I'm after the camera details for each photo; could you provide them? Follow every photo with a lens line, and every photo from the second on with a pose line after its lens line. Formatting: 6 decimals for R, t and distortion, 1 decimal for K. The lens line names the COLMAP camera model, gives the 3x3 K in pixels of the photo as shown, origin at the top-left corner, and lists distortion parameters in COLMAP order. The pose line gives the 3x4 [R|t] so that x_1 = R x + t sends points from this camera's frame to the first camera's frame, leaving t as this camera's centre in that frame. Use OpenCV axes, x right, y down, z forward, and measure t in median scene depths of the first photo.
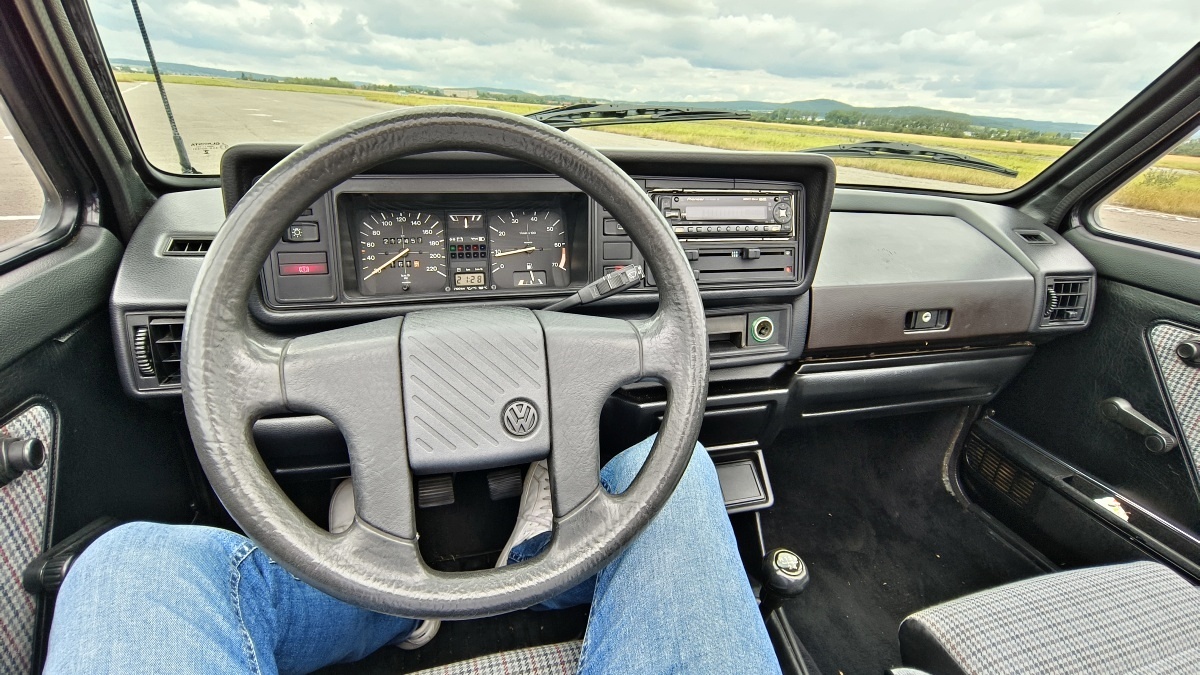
lens RADIAL K [[549.4, 0, 597.8], [0, 549.4, 333.3], [0, 0, 1]] dist [-0.002213, -0.000298]
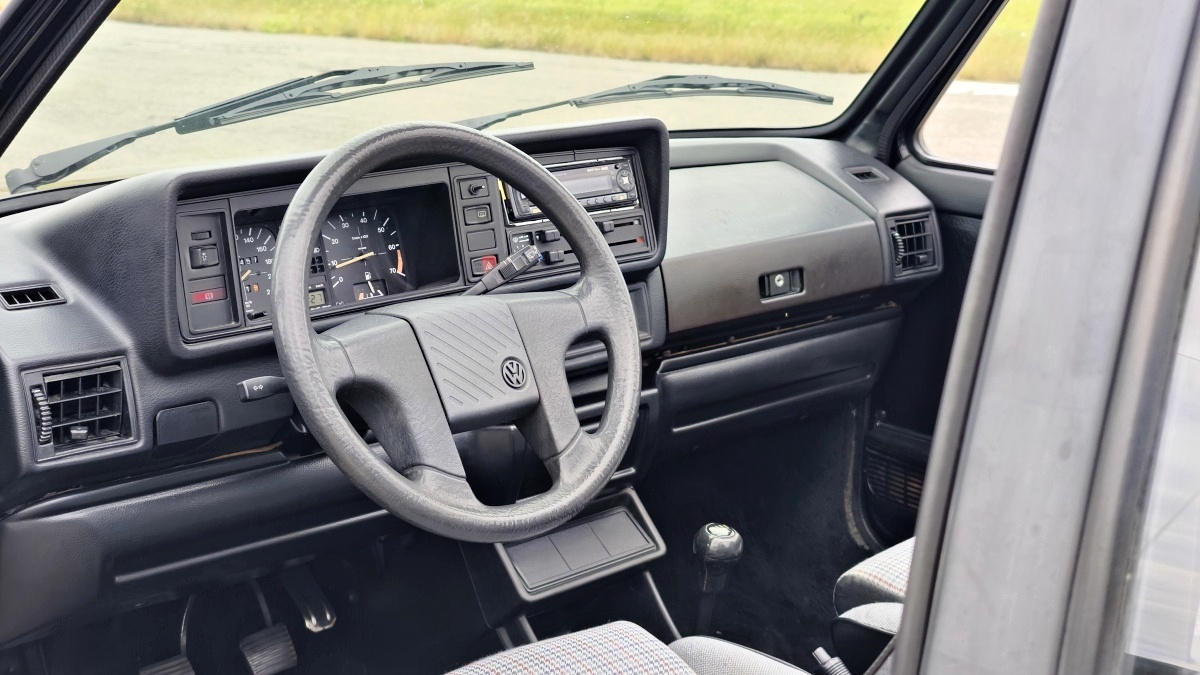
lens RADIAL K [[1771.5, 0, 599.3], [0, 1771.5, 202.8], [0, 0, 1]] dist [-0.008974, -0.103031]
pose [[0.882722, -0.116418, 0.455245, -0.867426], [0.211002, 0.963859, -0.162649, 0.238691], [-0.419857, 0.239632, 0.875384, -1.290323]]
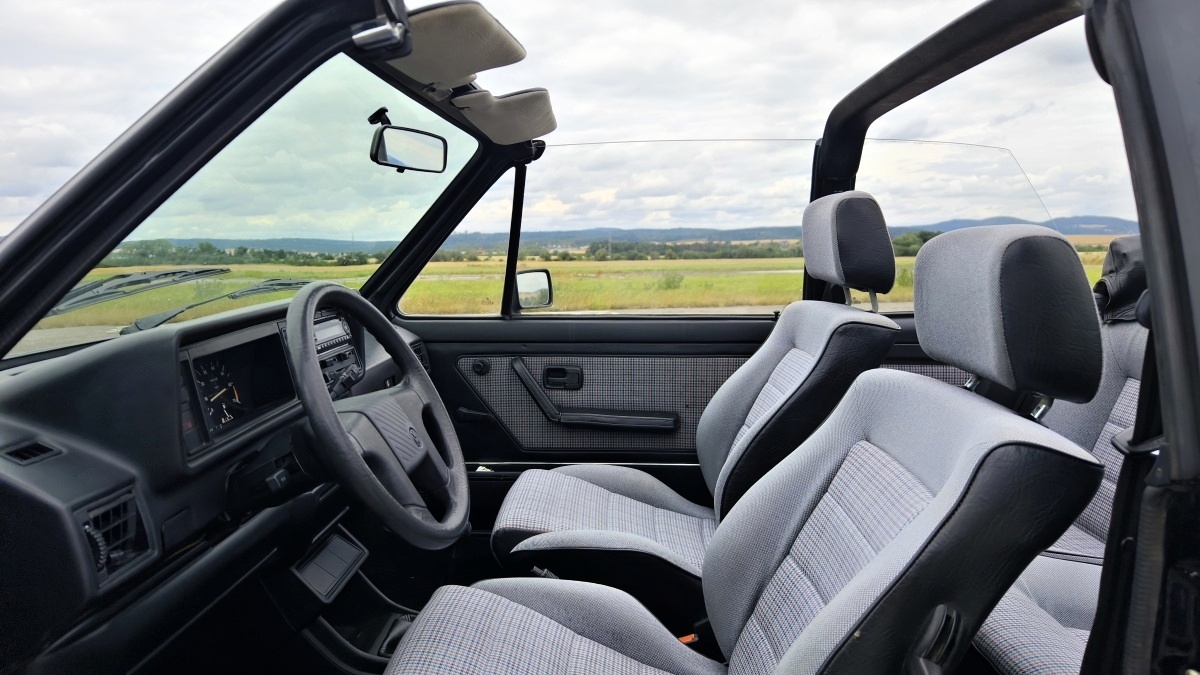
lens RADIAL K [[817.5, 0, 589.4], [0, 817.5, 317.2], [0, 0, 1]] dist [-0.005267, -0.006340]
pose [[0.313074, -0.146435, 0.938371, -1.266212], [0.394249, 0.918927, 0.011866, -0.007311], [-0.864033, 0.366237, 0.345425, -0.297766]]
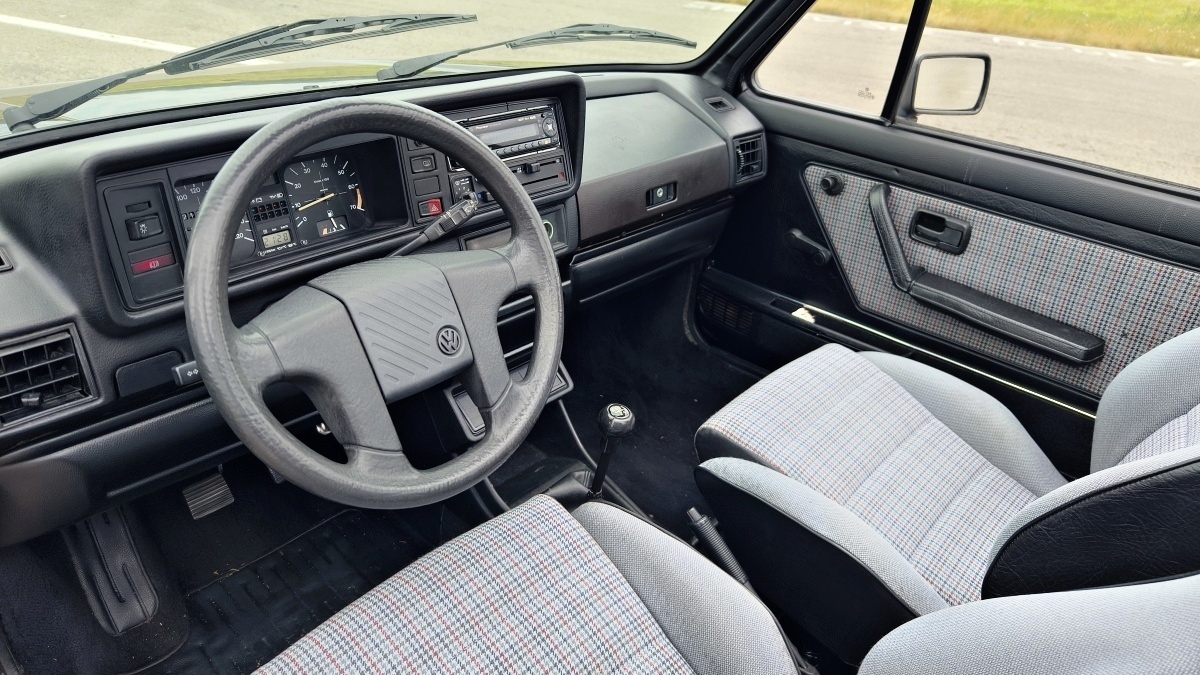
lens RADIAL K [[817.5, 0, 589.4], [0, 817.5, 317.2], [0, 0, 1]] dist [-0.005267, -0.006340]
pose [[0.851092, -0.241272, 0.466293, -0.385524], [0.189555, 0.969456, 0.155639, -0.069741], [-0.489602, -0.044075, 0.870831, -0.426344]]
